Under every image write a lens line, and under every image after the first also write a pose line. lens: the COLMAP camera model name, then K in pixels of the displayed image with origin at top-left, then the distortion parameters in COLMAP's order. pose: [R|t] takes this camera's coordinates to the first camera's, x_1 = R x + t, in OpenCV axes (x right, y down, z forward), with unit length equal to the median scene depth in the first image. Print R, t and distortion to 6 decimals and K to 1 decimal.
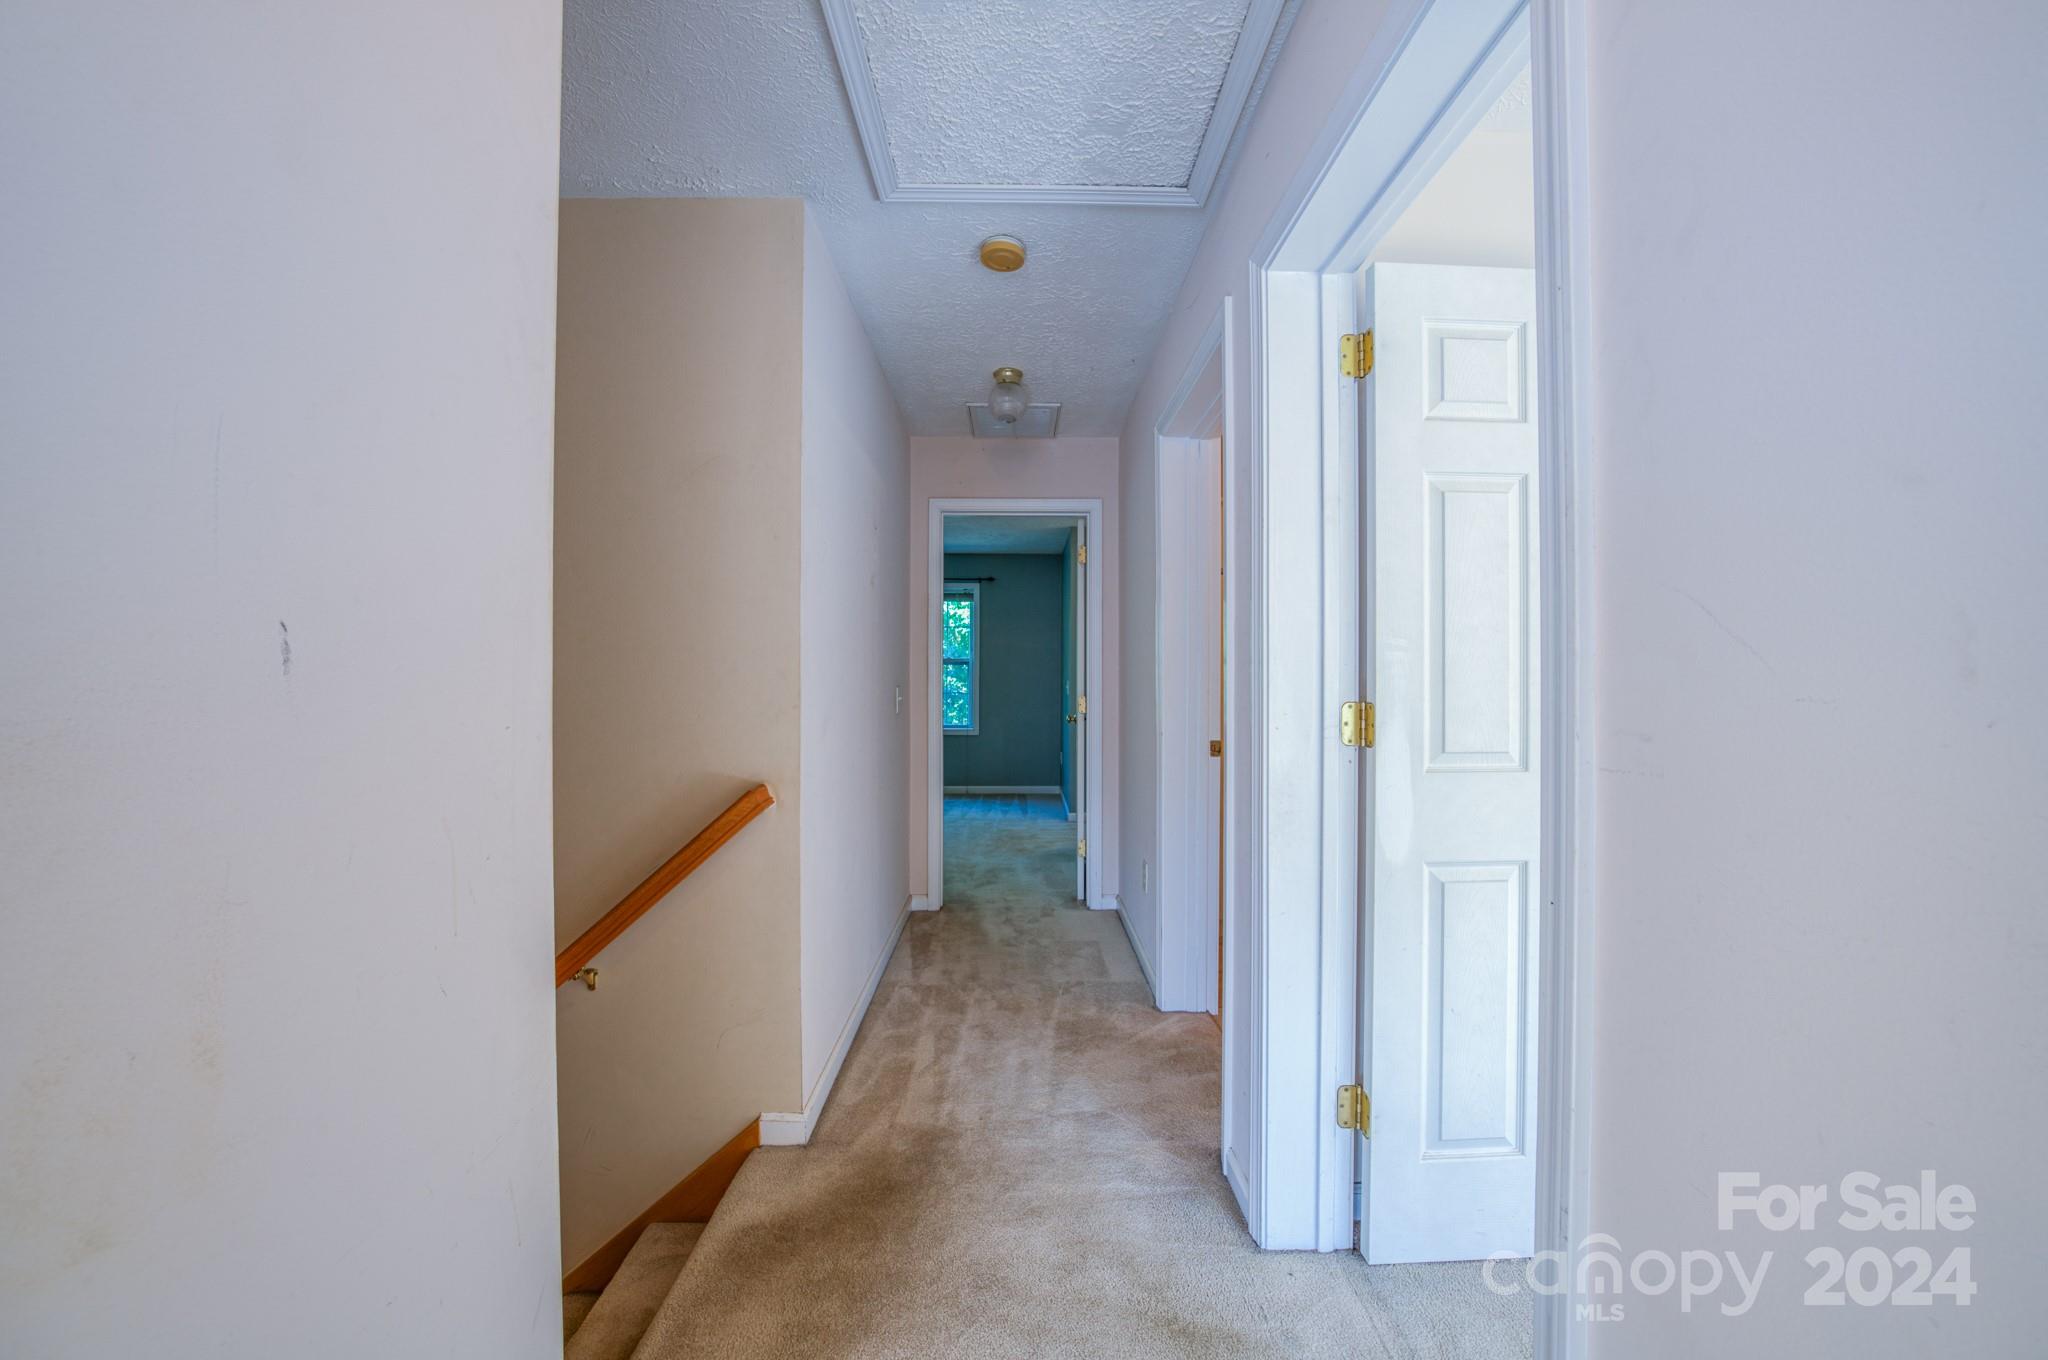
lens RADIAL K [[716.2, 0, 1025.8], [0, 716.2, 675.4], [0, 0, 1]] dist [-0.010206, 0.000199]
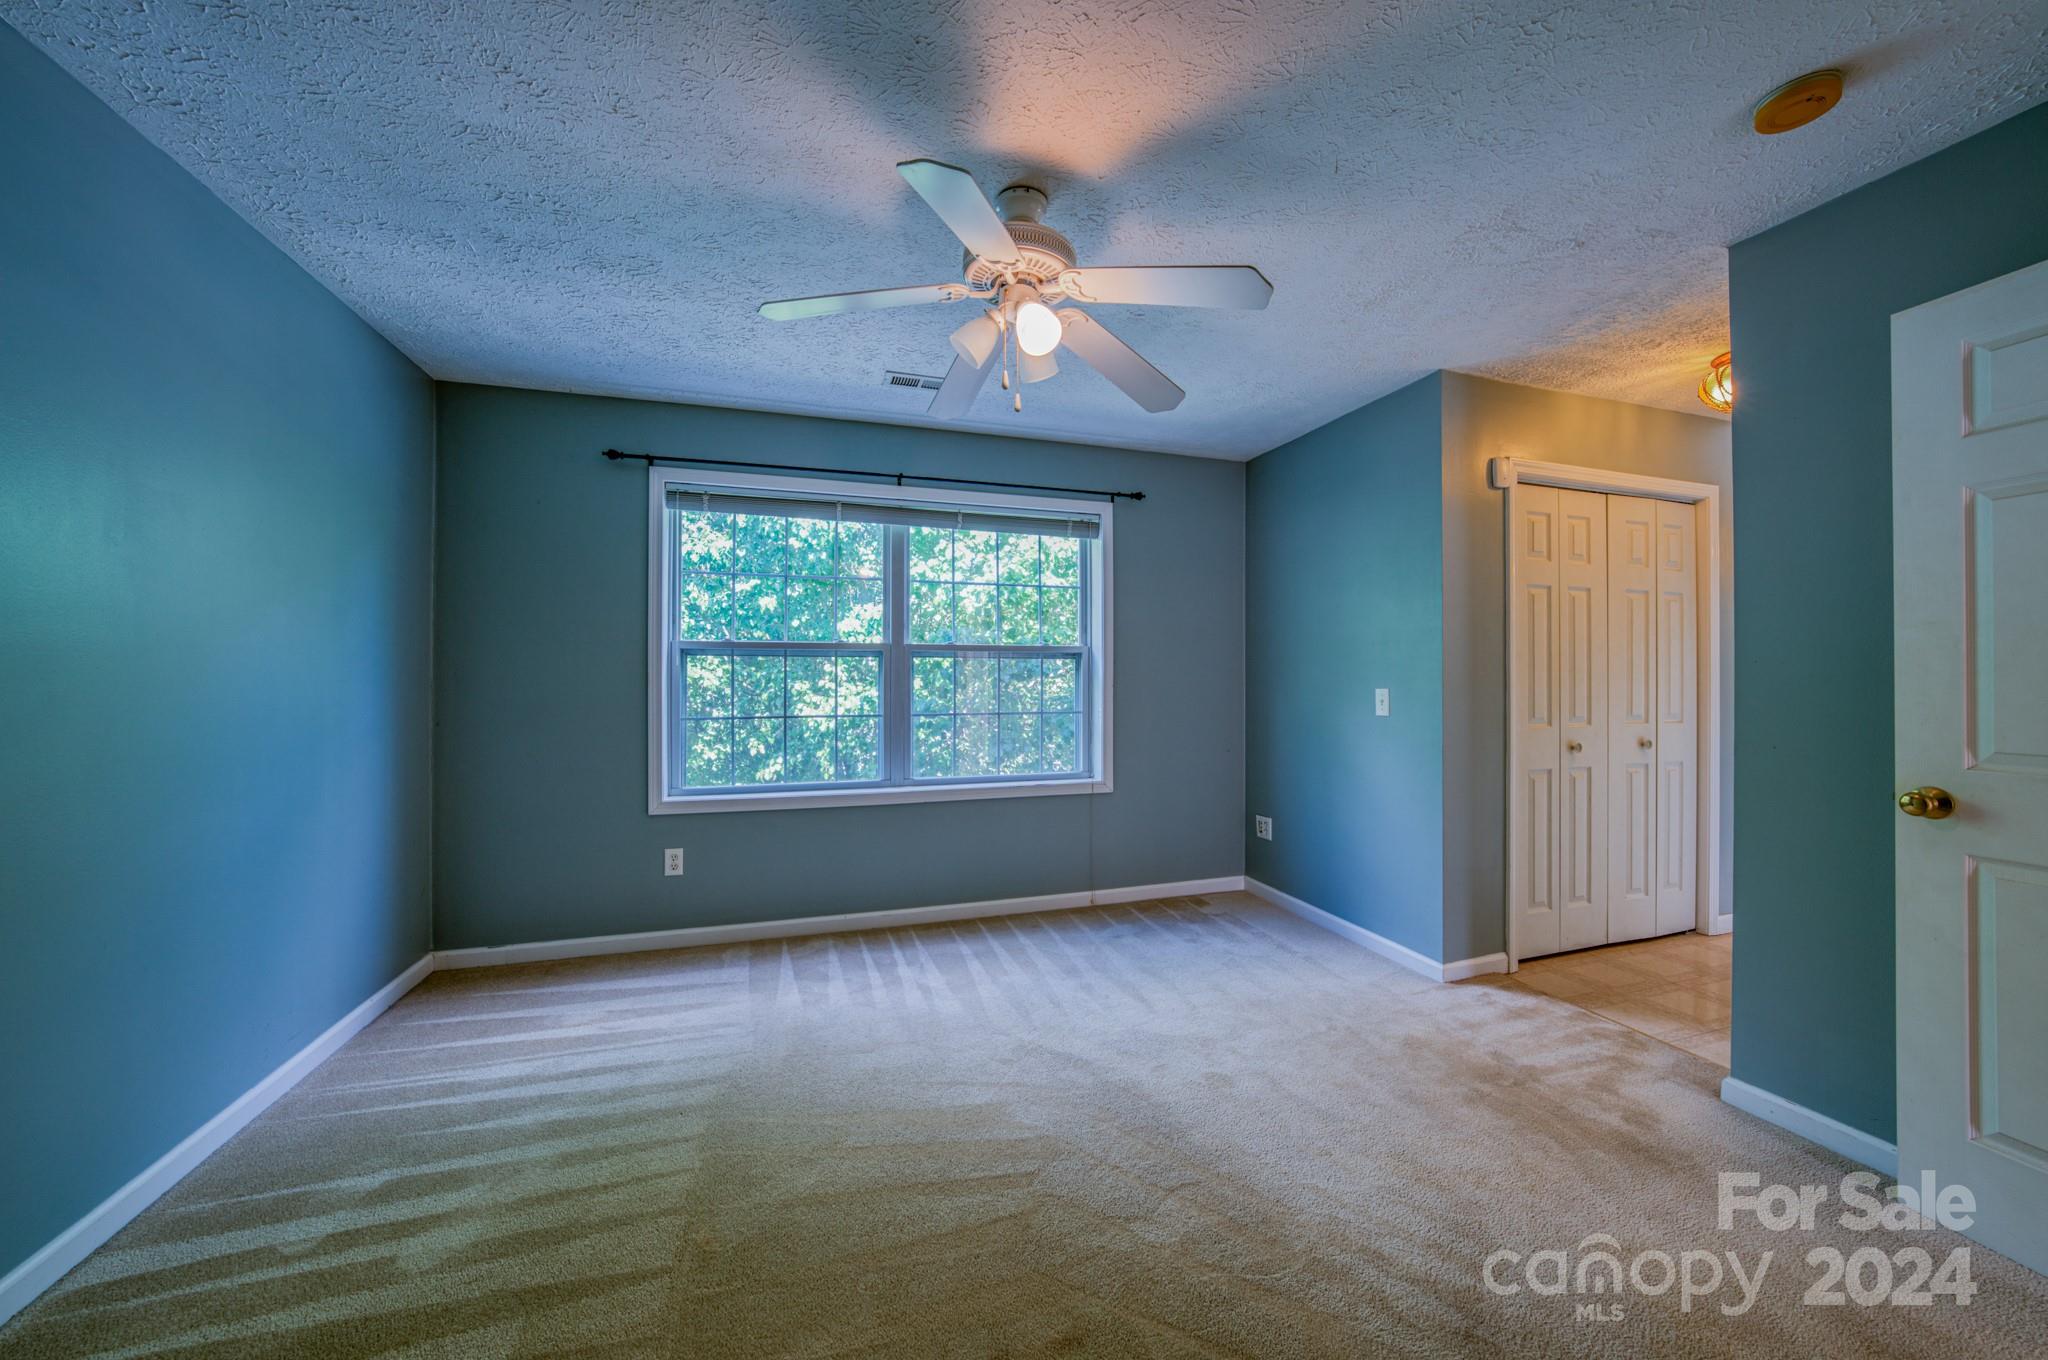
lens RADIAL K [[735.8, 0, 1024.0], [0, 735.8, 680.0], [0, 0, 1]] dist [-0.010008, 0.000545]
pose [[0.954549, -0.001083, 0.298053, -0.285672], [0.000673, 0.999999, 0.001480, 0.000397], [-0.298054, -0.001212, 0.954548, 0.500292]]
